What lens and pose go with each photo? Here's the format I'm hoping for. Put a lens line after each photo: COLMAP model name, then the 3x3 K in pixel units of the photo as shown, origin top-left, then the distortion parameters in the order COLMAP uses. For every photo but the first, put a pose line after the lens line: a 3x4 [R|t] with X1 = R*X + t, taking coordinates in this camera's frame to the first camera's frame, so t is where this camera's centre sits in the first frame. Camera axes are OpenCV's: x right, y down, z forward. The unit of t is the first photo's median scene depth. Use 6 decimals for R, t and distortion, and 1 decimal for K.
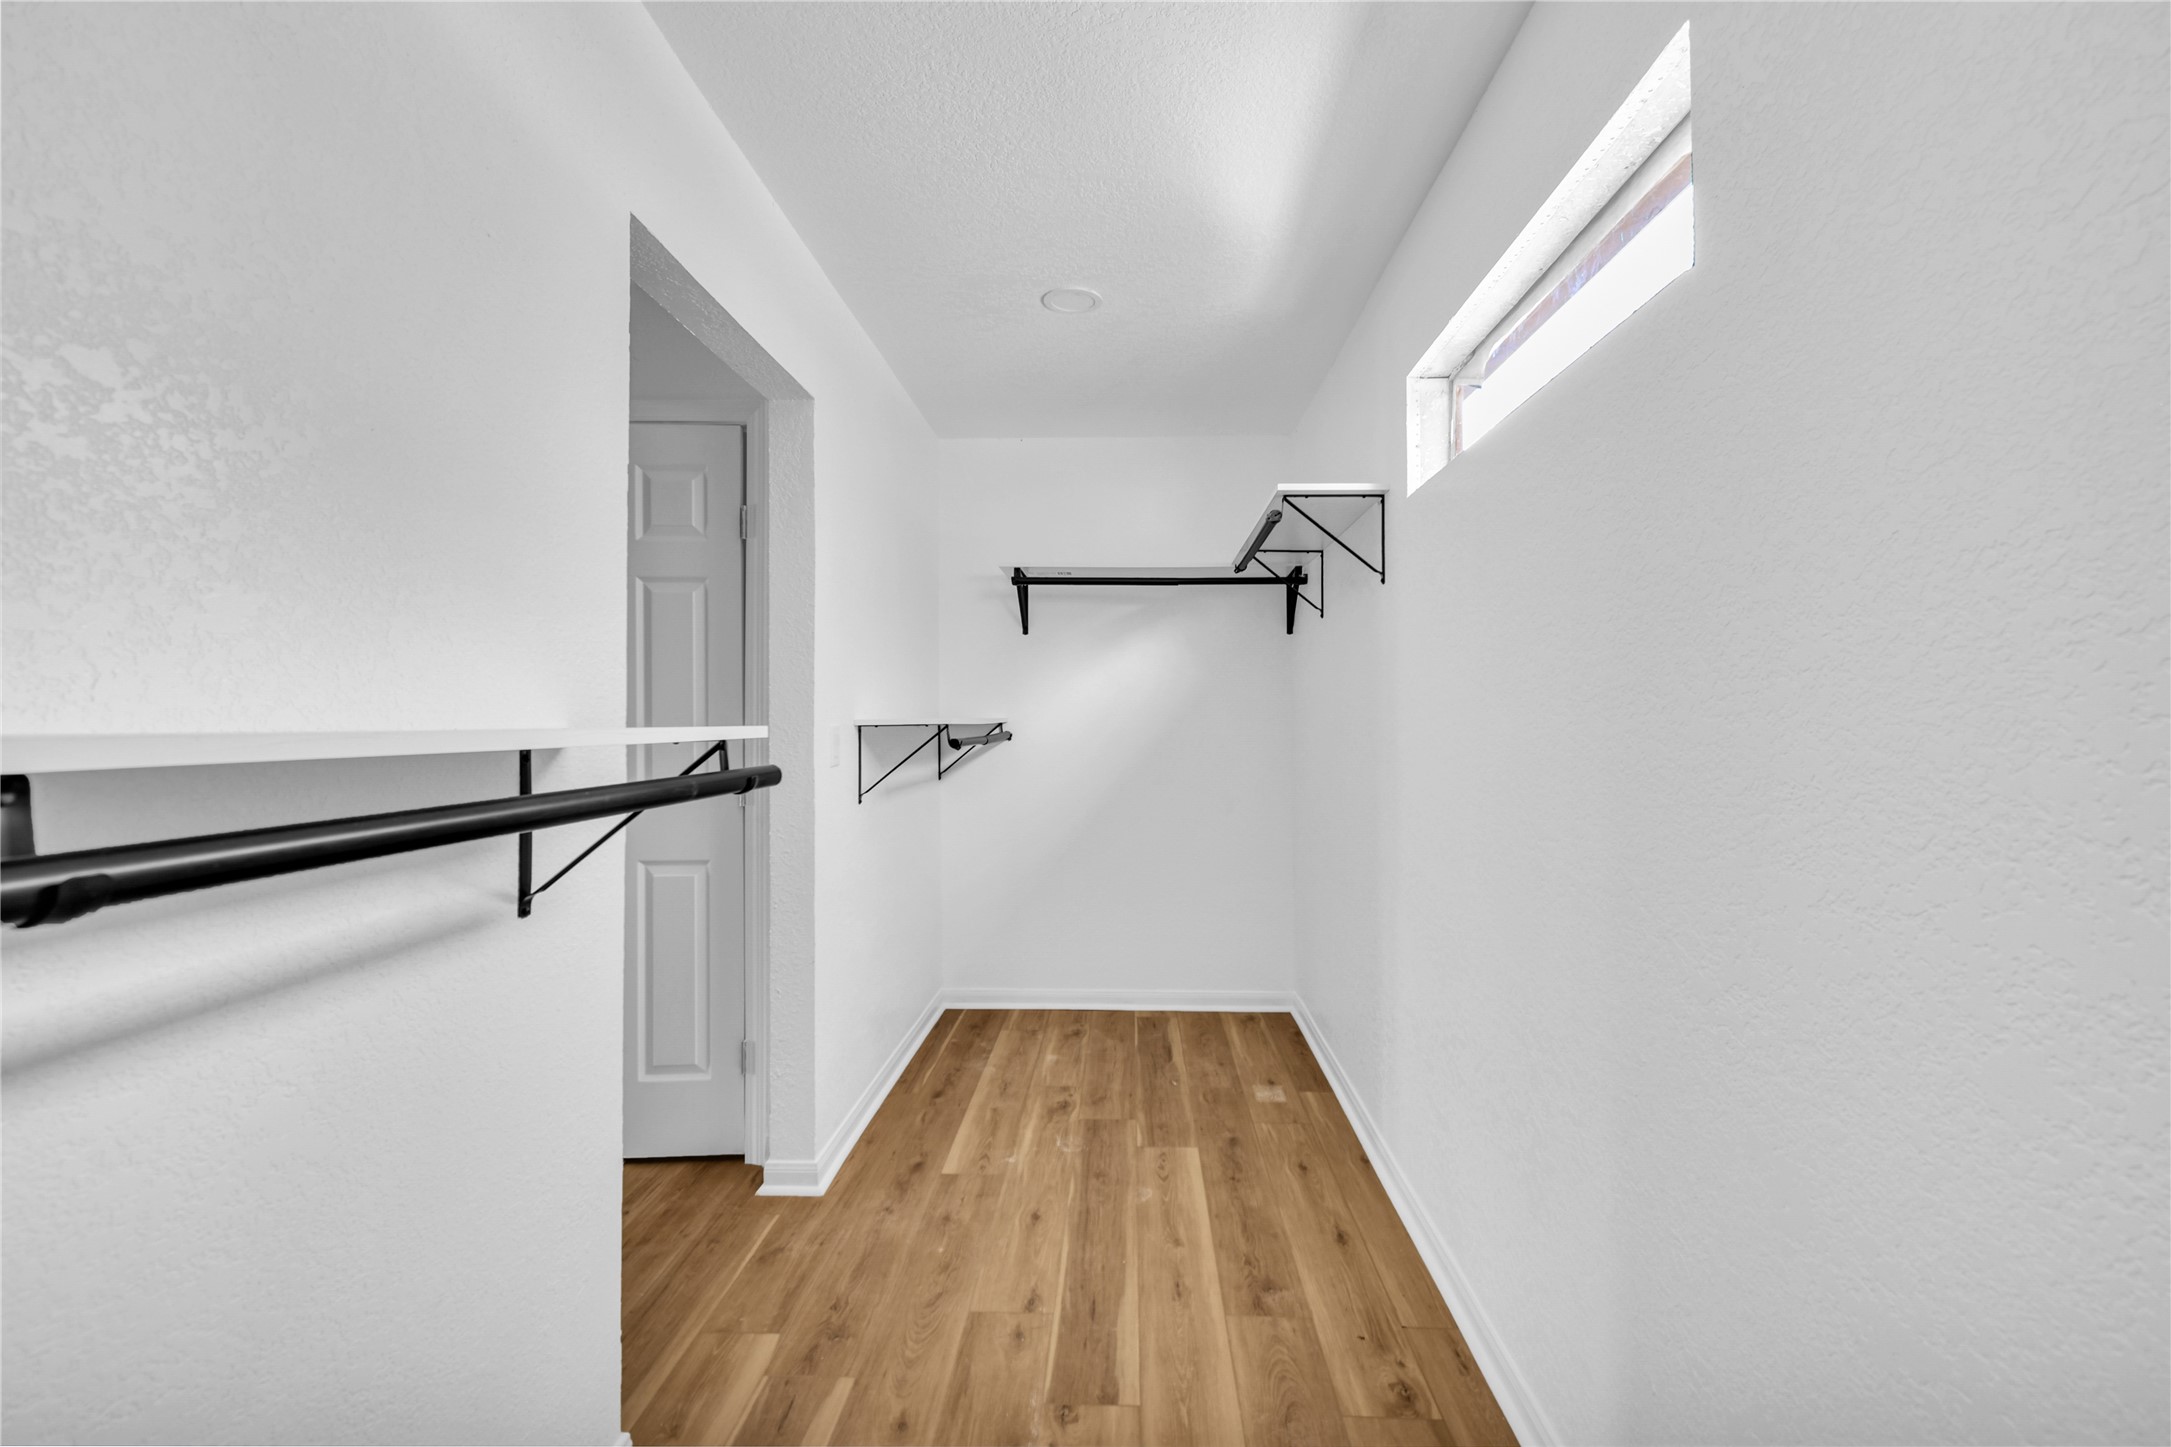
lens RADIAL K [[973.0, 0, 1083.4], [0, 973.0, 723.6], [0, 0, 1]] dist [0.000949, -0.000650]
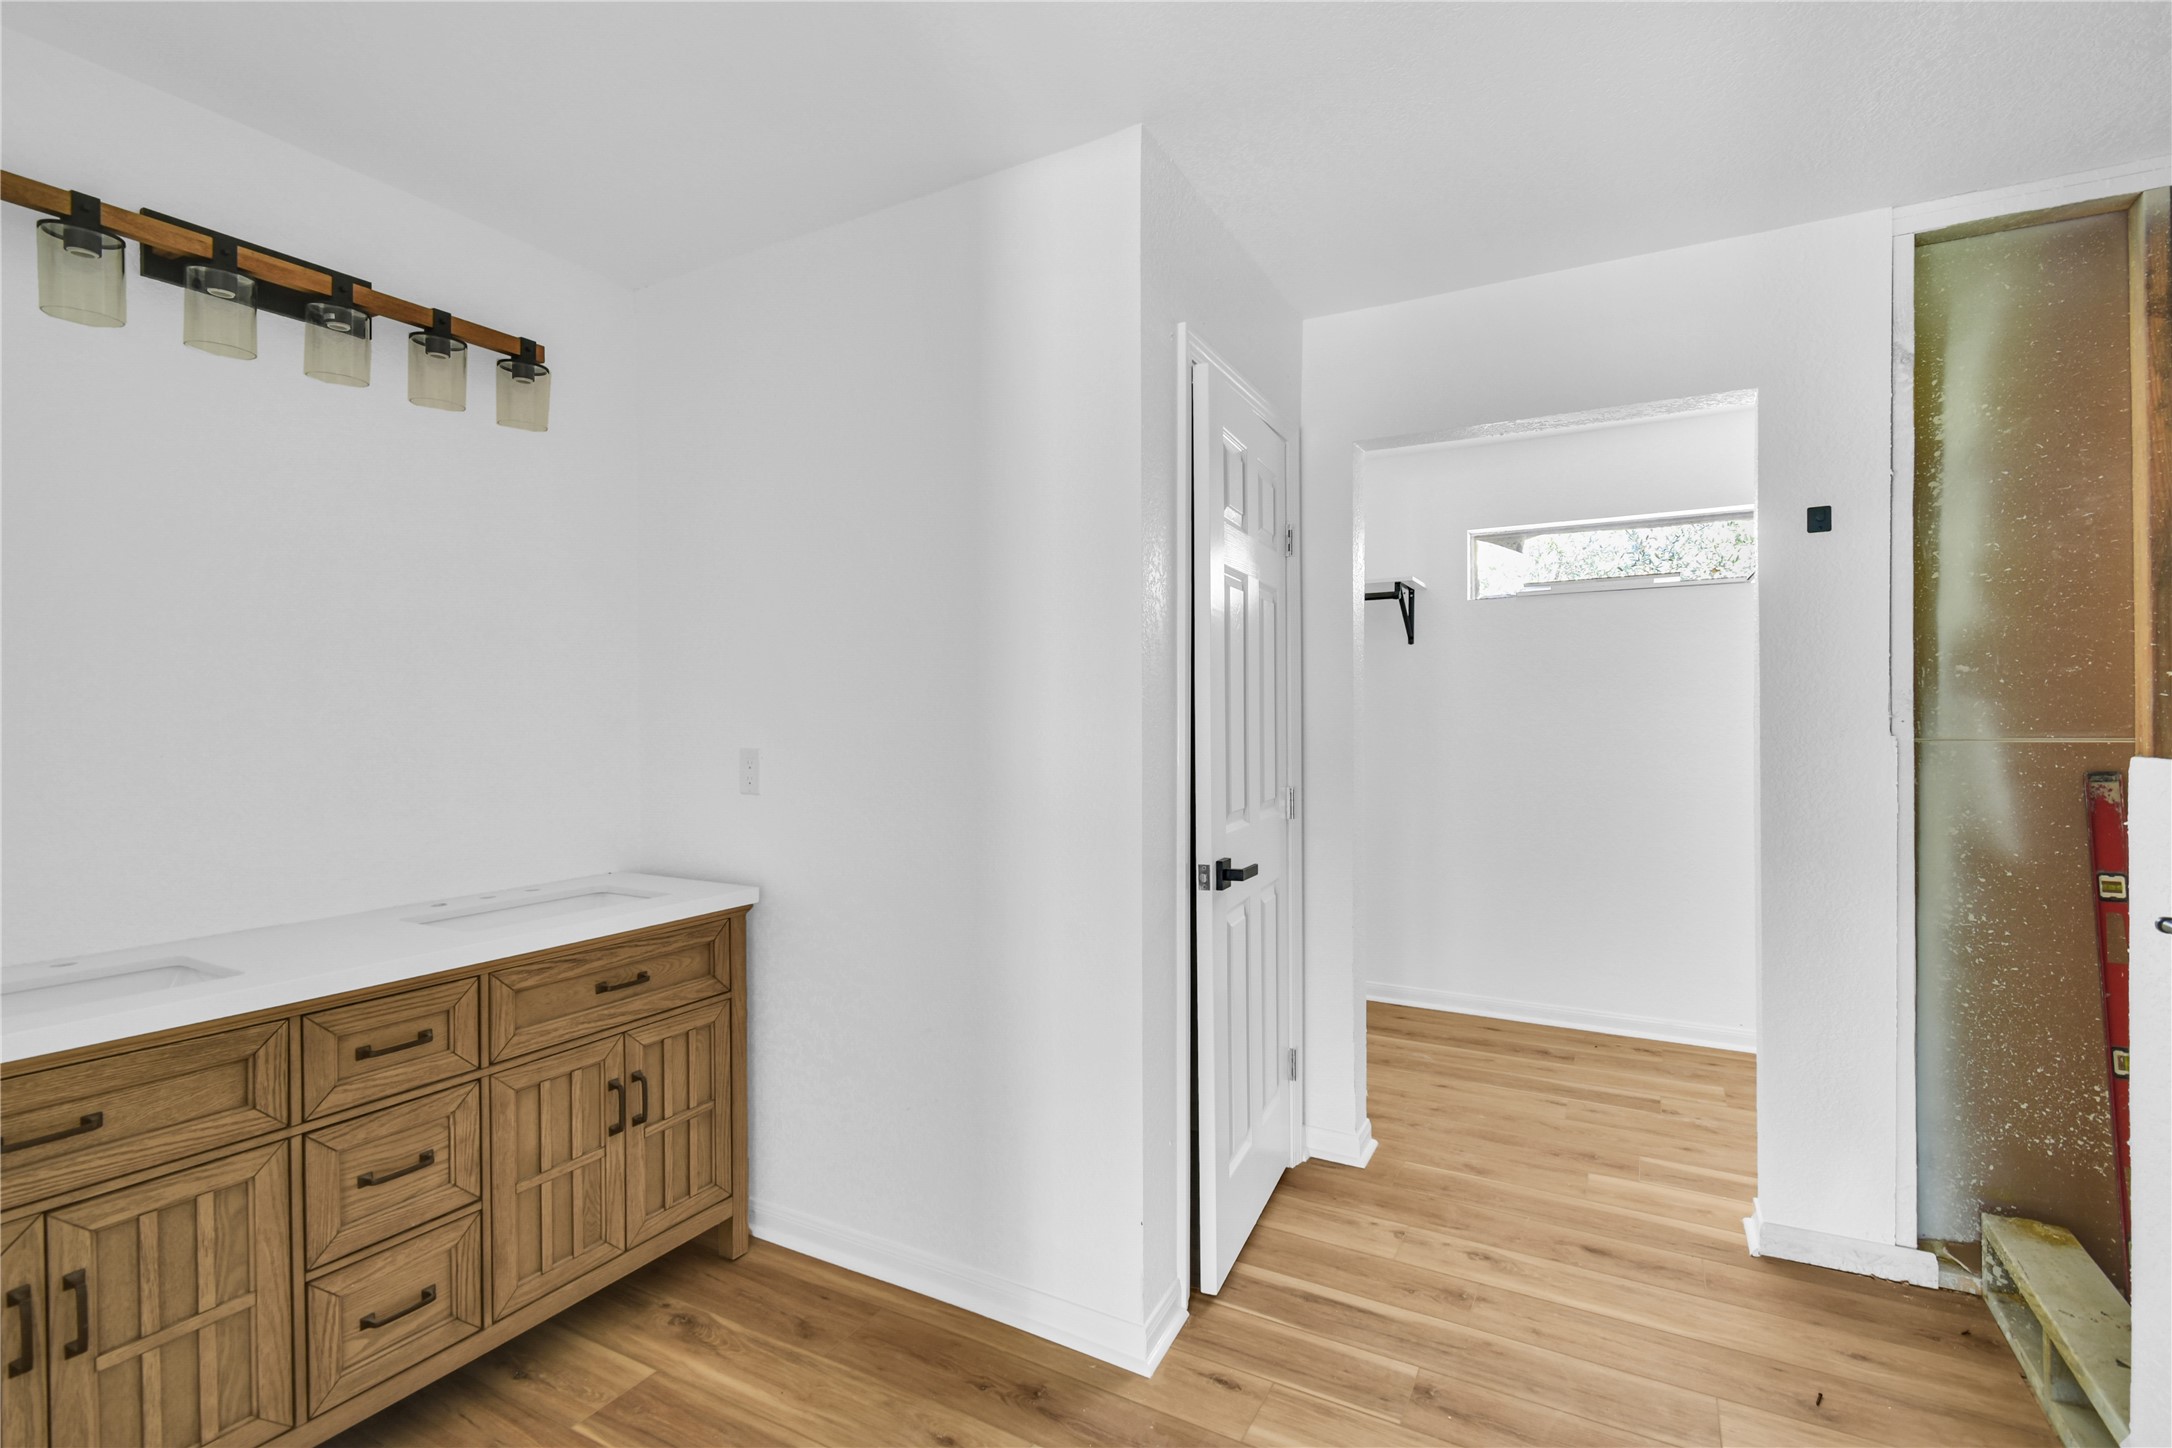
lens RADIAL K [[1069.0, 0, 1081.9], [0, 1069.0, 728.2], [0, 0, 1]] dist [-0.010427, -0.003782]
pose [[0.418251, -0.010711, 0.908269, -1.646181], [0.004057, 0.999943, 0.009924, 0.003567], [-0.908323, -0.000466, 0.418270, 0.882061]]
